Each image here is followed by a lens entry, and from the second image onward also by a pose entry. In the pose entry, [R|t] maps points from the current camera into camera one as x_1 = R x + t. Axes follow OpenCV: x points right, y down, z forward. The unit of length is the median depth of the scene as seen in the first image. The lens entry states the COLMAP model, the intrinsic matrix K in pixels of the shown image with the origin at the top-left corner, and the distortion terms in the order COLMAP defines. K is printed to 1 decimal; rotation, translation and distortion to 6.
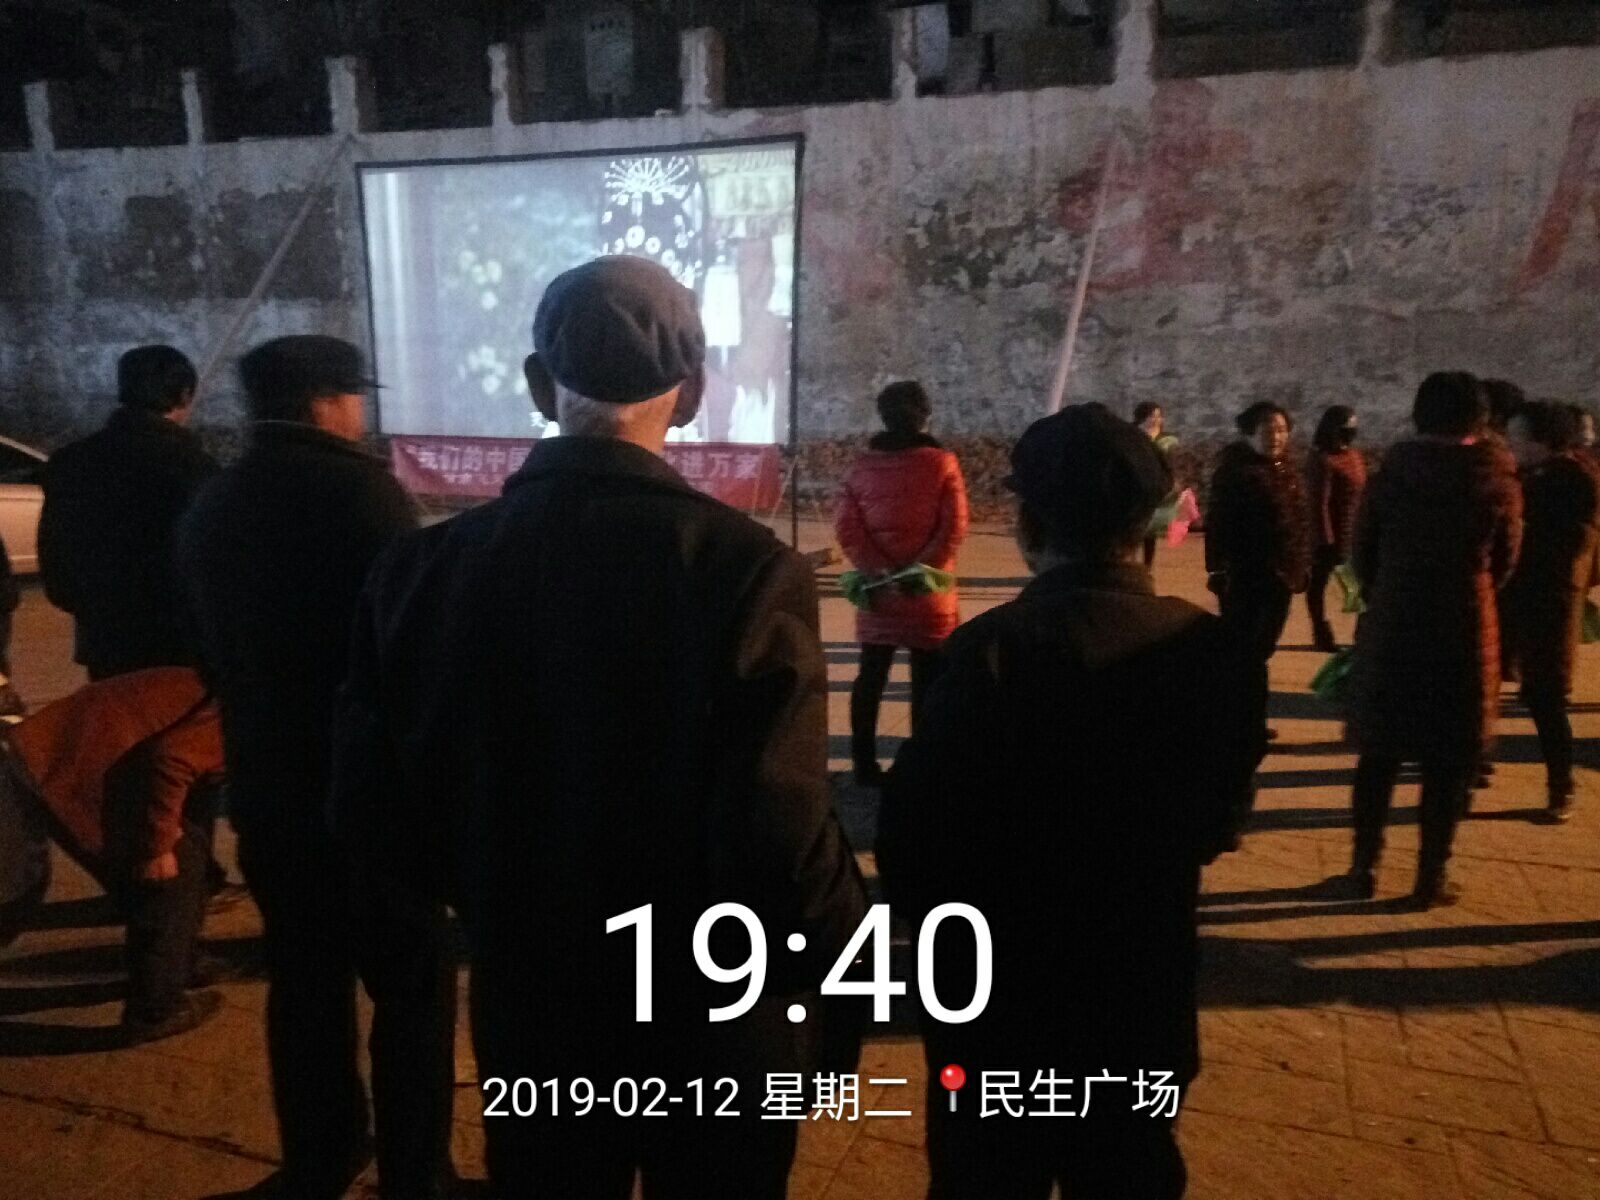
lens RADIAL K [[1231.4, 0, 800.0], [0, 1231.4, 600.0], [0, 0, 1]] dist [0.067553, -0.079067]
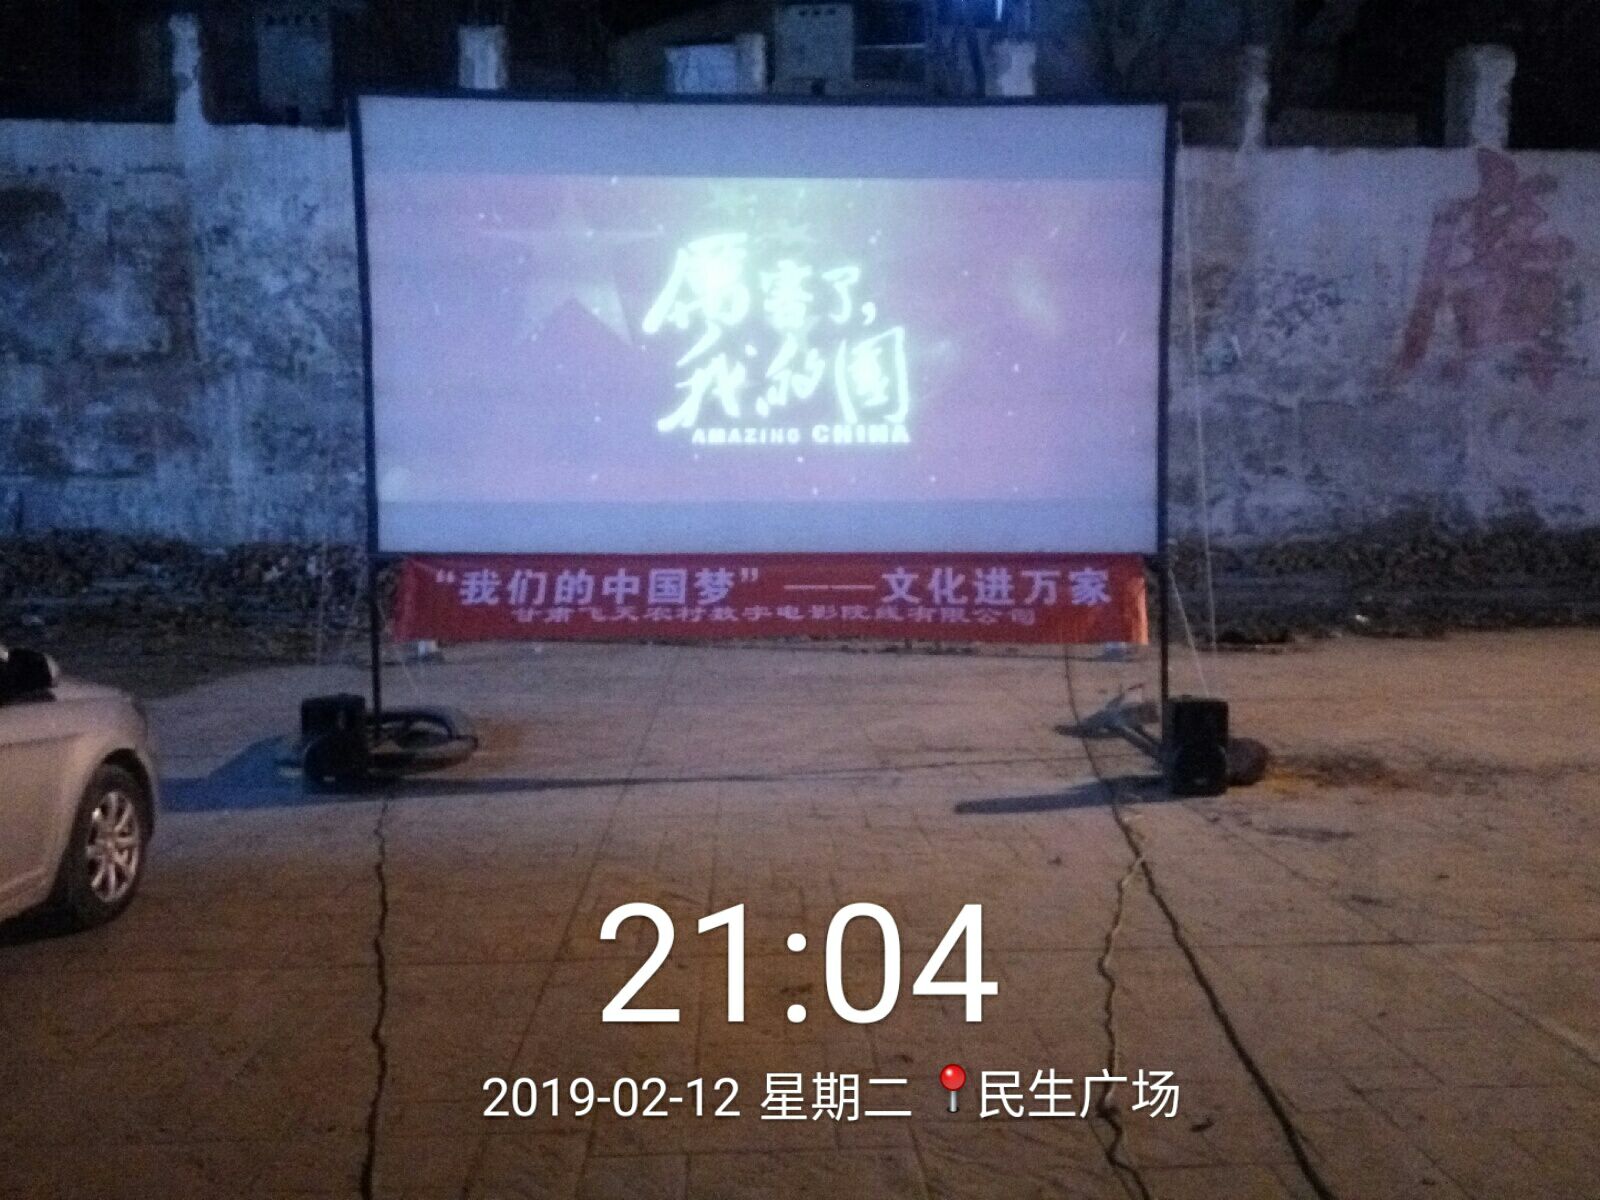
lens RADIAL K [[1262.2, 0, 800.0], [0, 1262.2, 600.0], [0, 0, 1]] dist [0.071984, -0.105114]
pose [[0.925331, -0.035537, 0.377491, -0.239990], [0.065971, 0.995502, -0.067995, -0.036803], [-0.373377, 0.087821, 0.923514, 0.242803]]
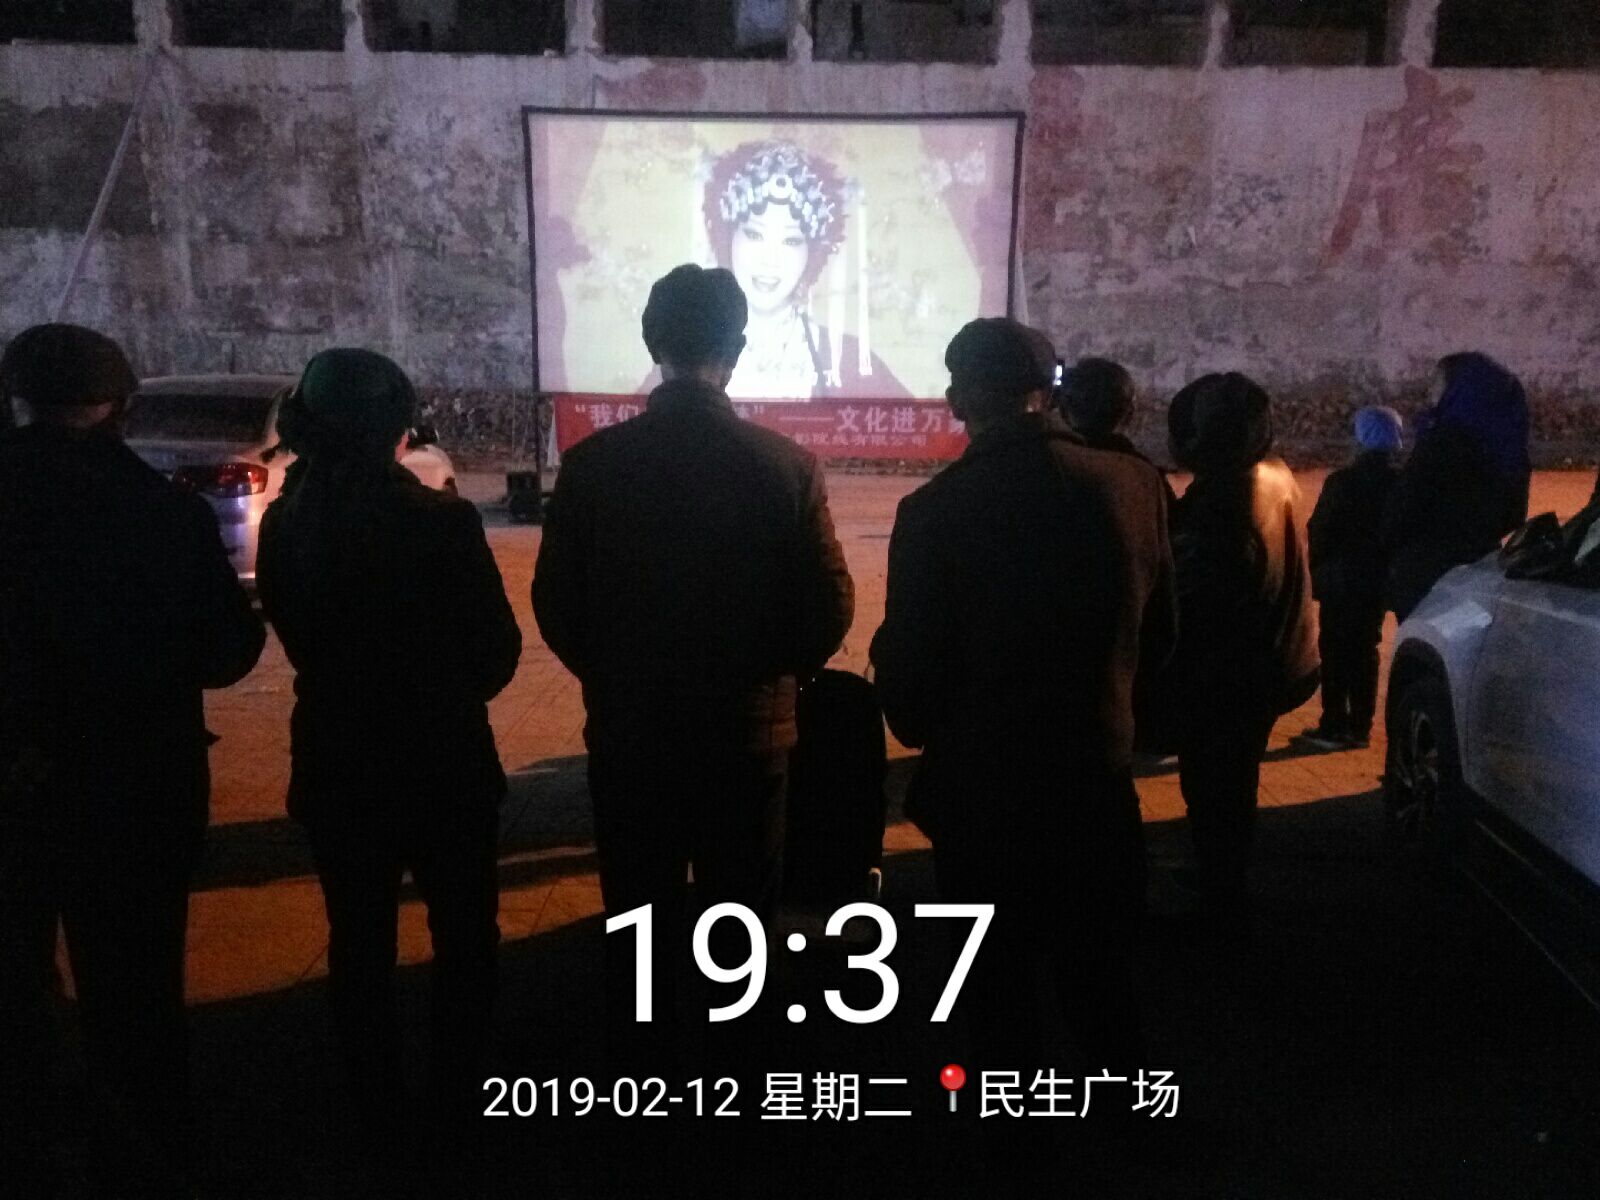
lens RADIAL K [[1231.4, 0, 800.0], [0, 1231.4, 600.0], [0, 0, 1]] dist [0.067553, -0.079067]
pose [[0.946479, -0.056239, 0.317829, -0.291015], [0.043887, 0.997982, 0.045896, -0.004345], [-0.319768, -0.029491, 0.947037, 0.010263]]
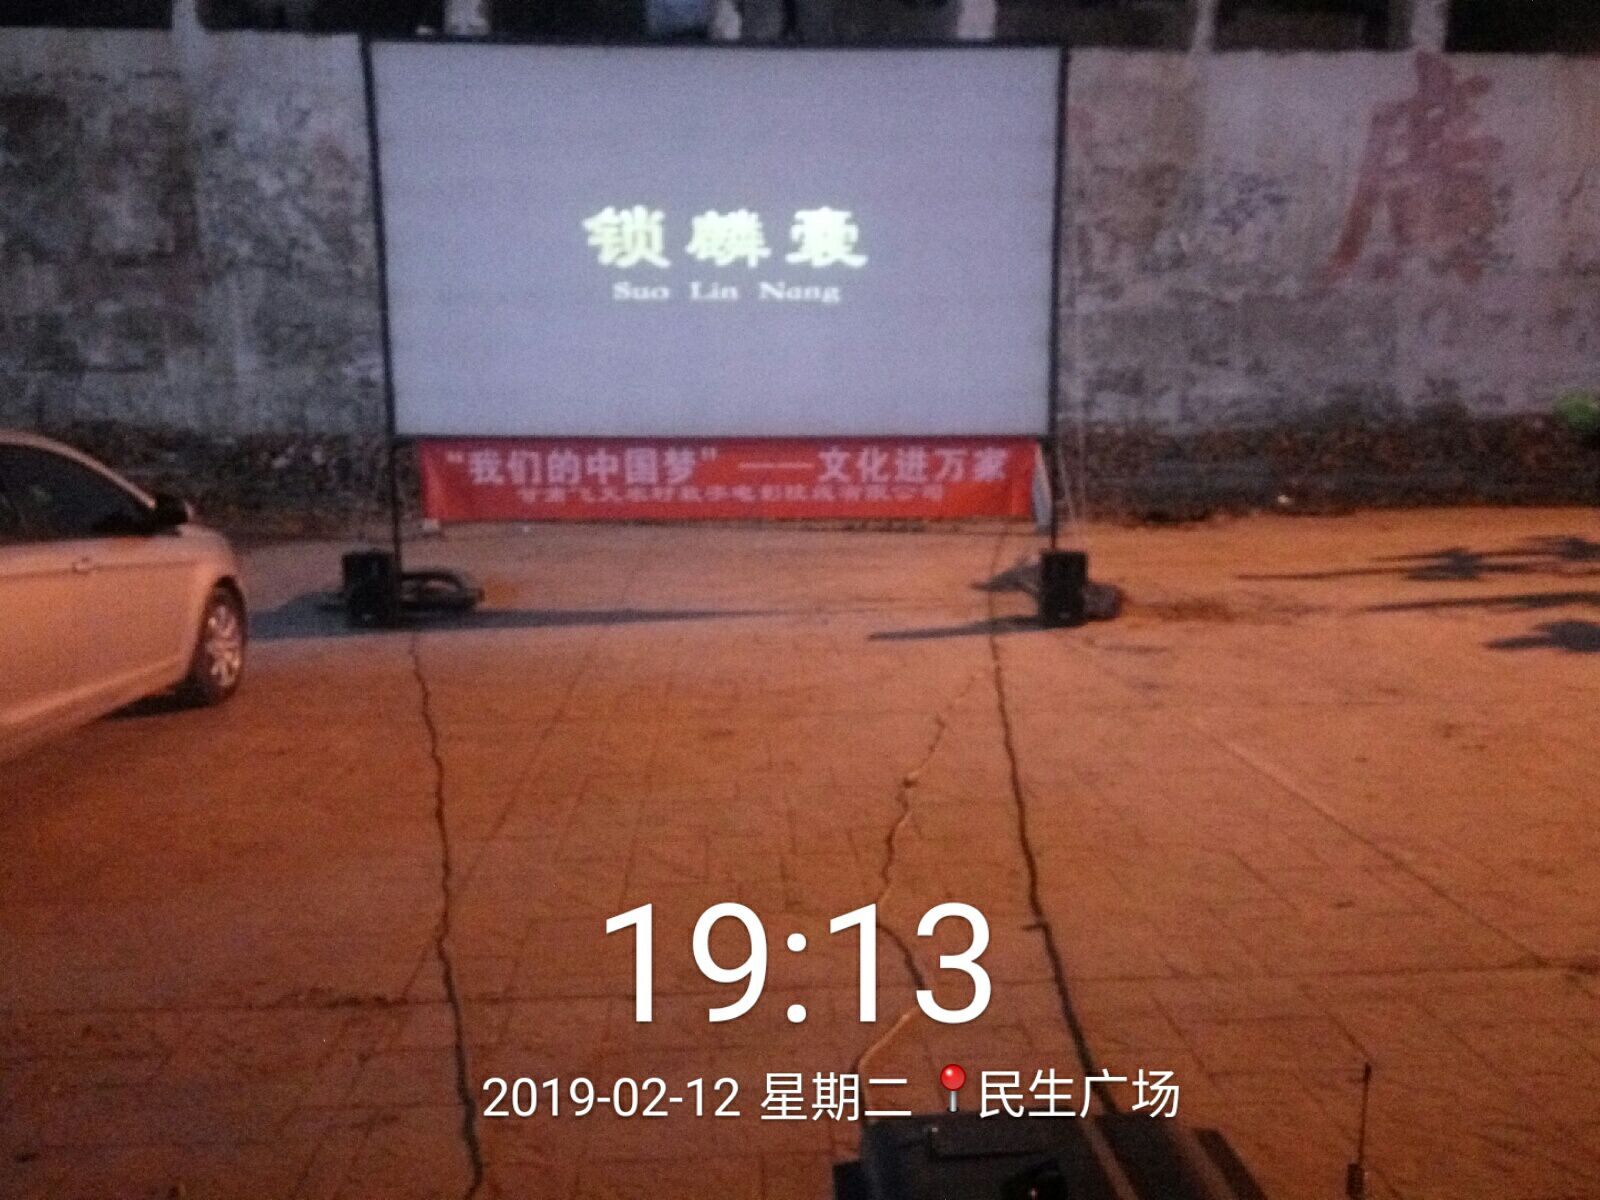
lens RADIAL K [[1262.2, 0, 800.0], [0, 1262.2, 600.0], [0, 0, 1]] dist [0.071984, -0.105114]
pose [[0.922112, -0.070165, 0.380509, -0.255845], [0.069752, 0.997453, 0.014894, -0.023895], [-0.380585, 0.012807, 0.924657, 0.169569]]
